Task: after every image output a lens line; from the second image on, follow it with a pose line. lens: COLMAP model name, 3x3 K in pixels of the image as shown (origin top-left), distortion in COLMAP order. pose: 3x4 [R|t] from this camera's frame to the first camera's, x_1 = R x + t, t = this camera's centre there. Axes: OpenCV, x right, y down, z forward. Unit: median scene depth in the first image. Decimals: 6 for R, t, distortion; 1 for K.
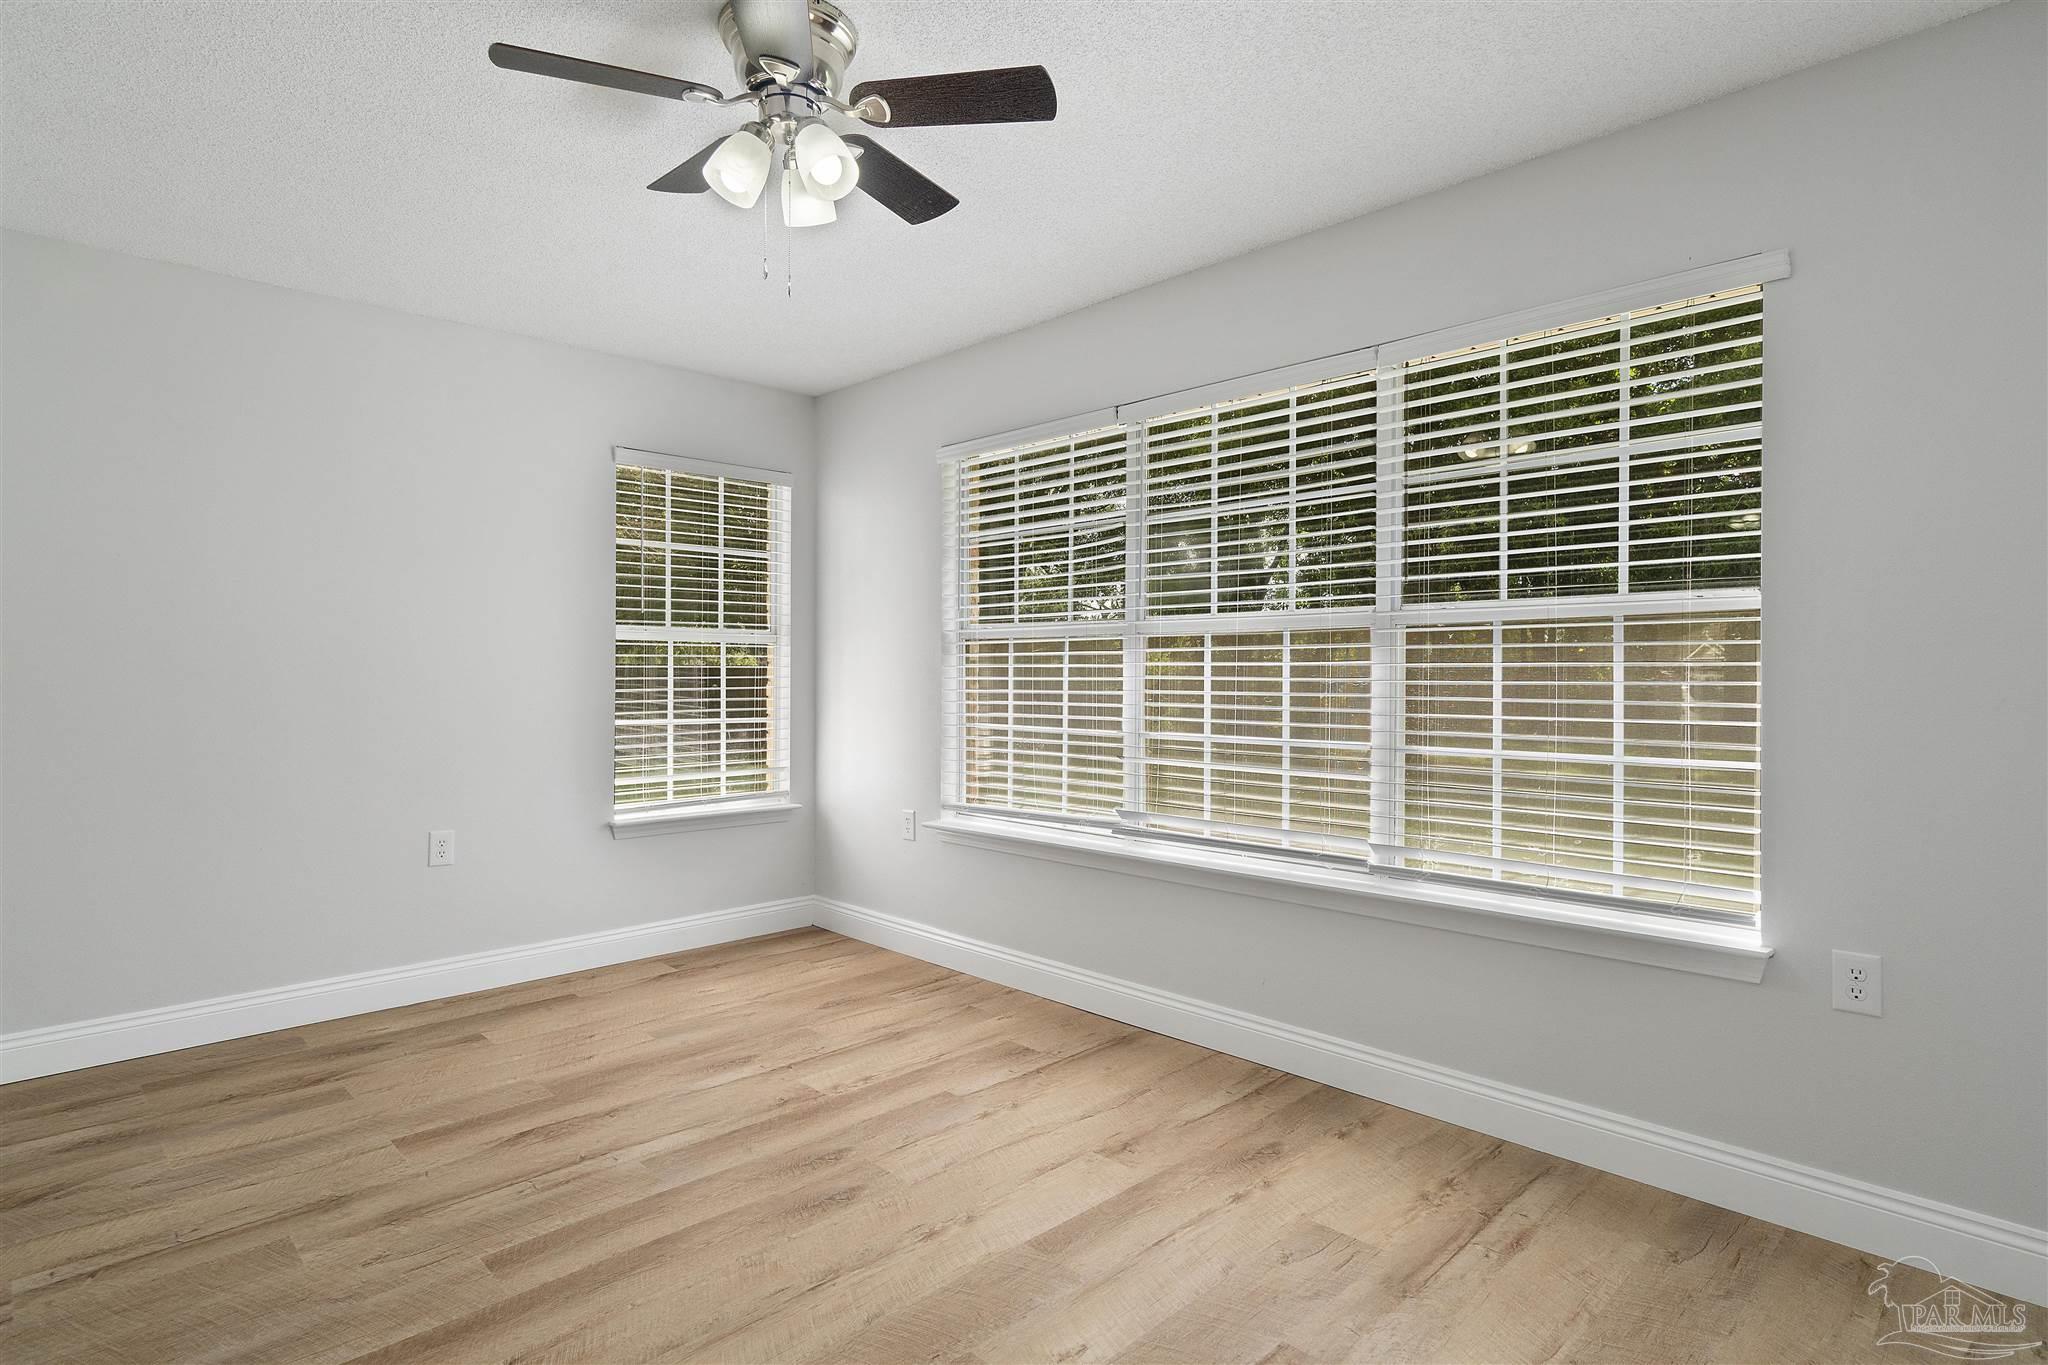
lens RADIAL K [[1058.7, 0, 1039.5], [0, 1058.7, 688.3], [0, 0, 1]] dist [-0.003590, 0.003109]
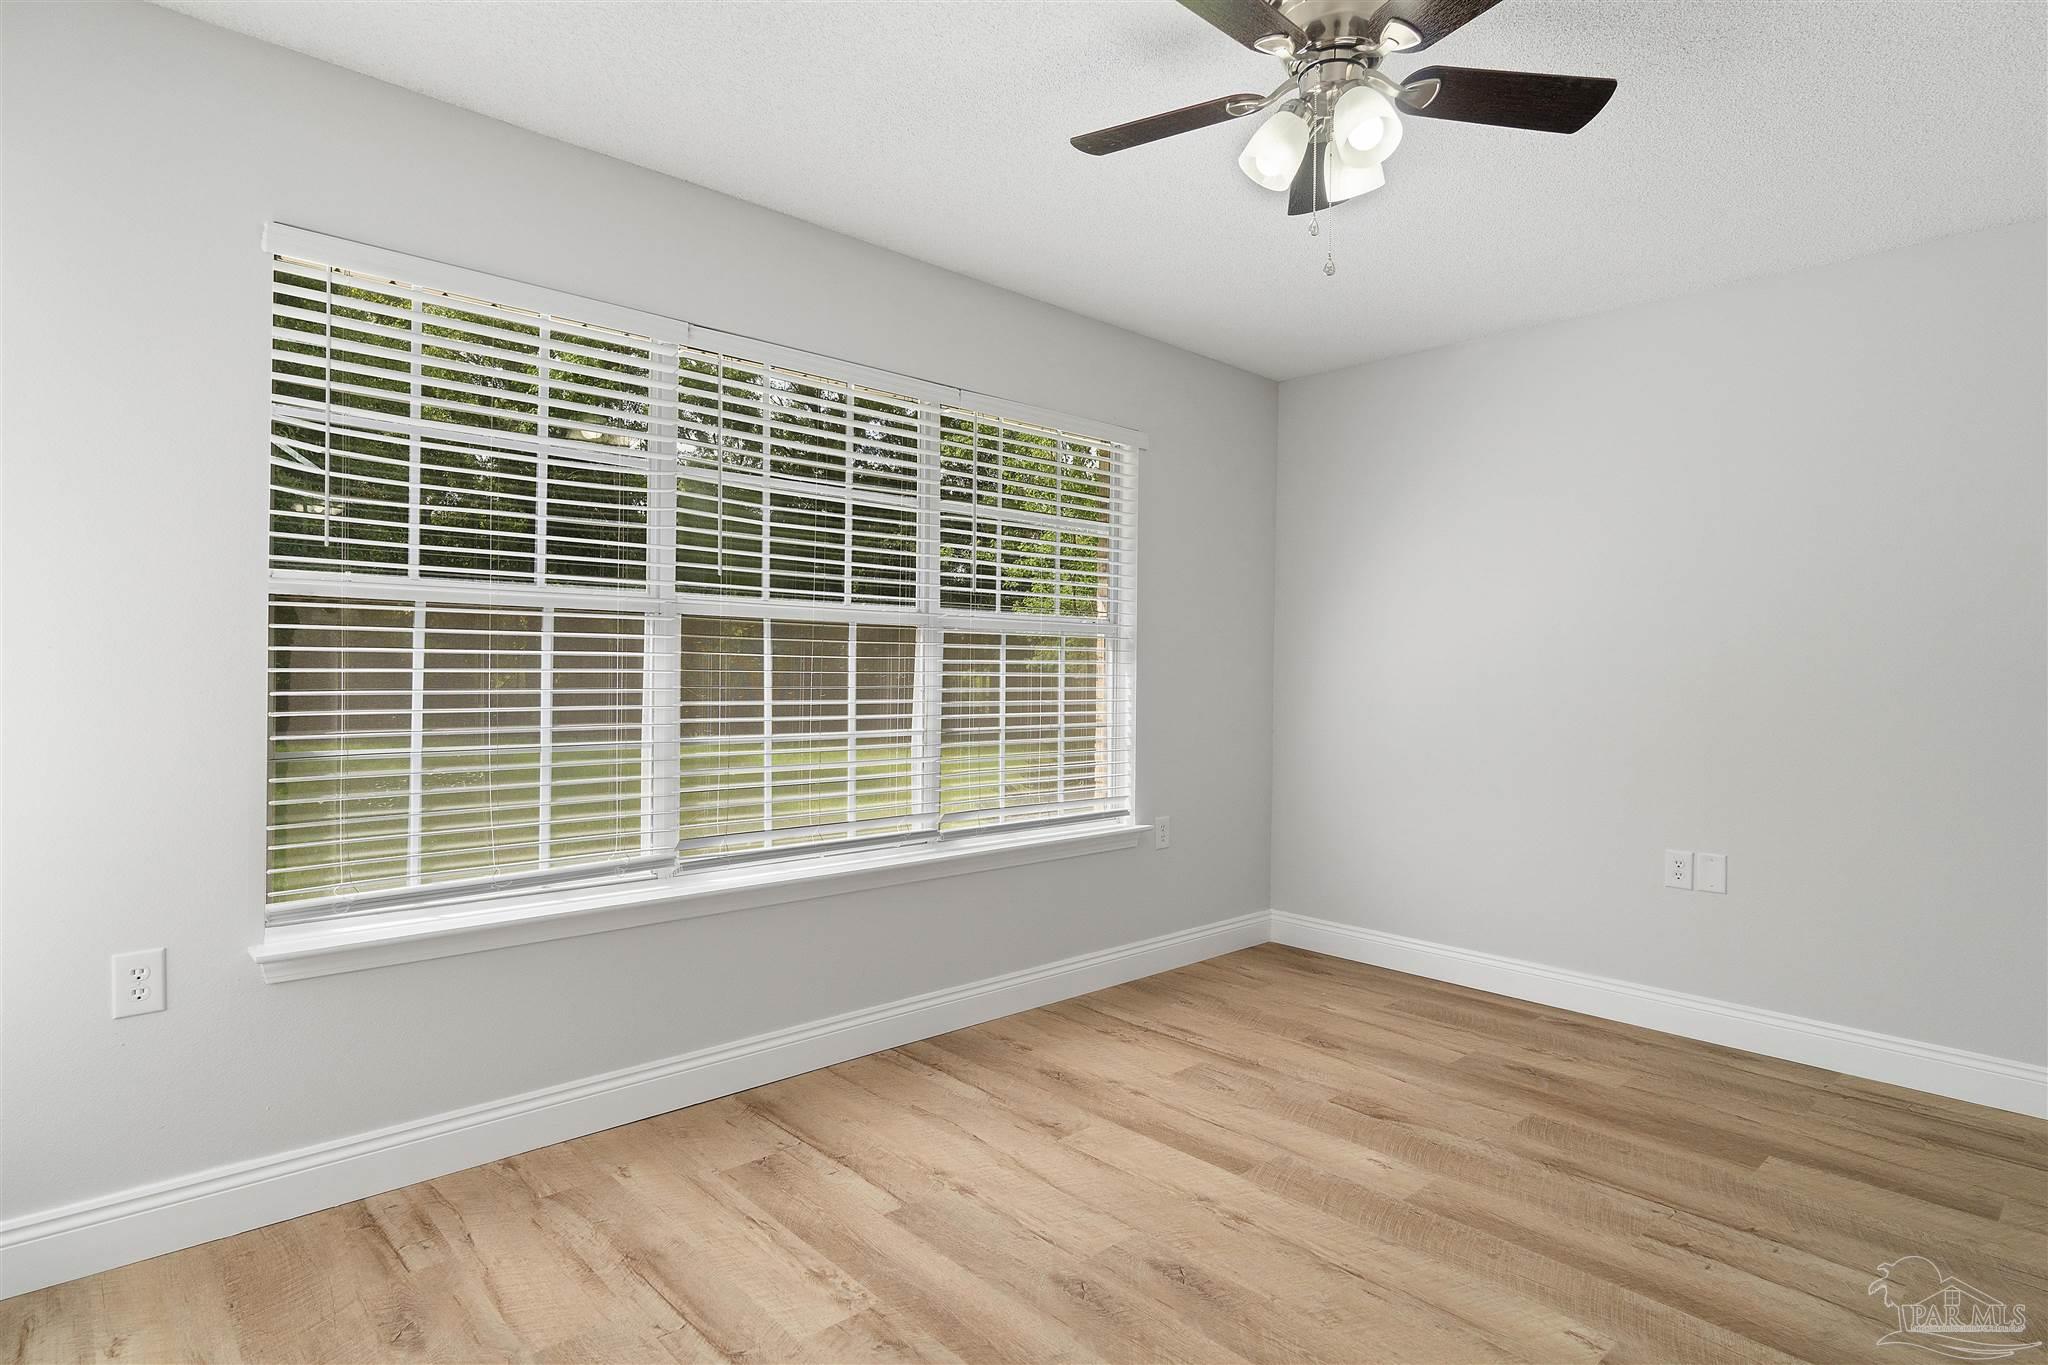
lens RADIAL K [[1058.7, 0, 1020.5], [0, 1058.7, 688.7], [0, 0, 1]] dist [-0.003590, 0.003109]
pose [[0.043542, -0.020588, 0.998839, -0.833475], [0.002330, 0.999787, 0.020506, -0.014322], [-0.999049, 0.001435, 0.043581, 0.862386]]
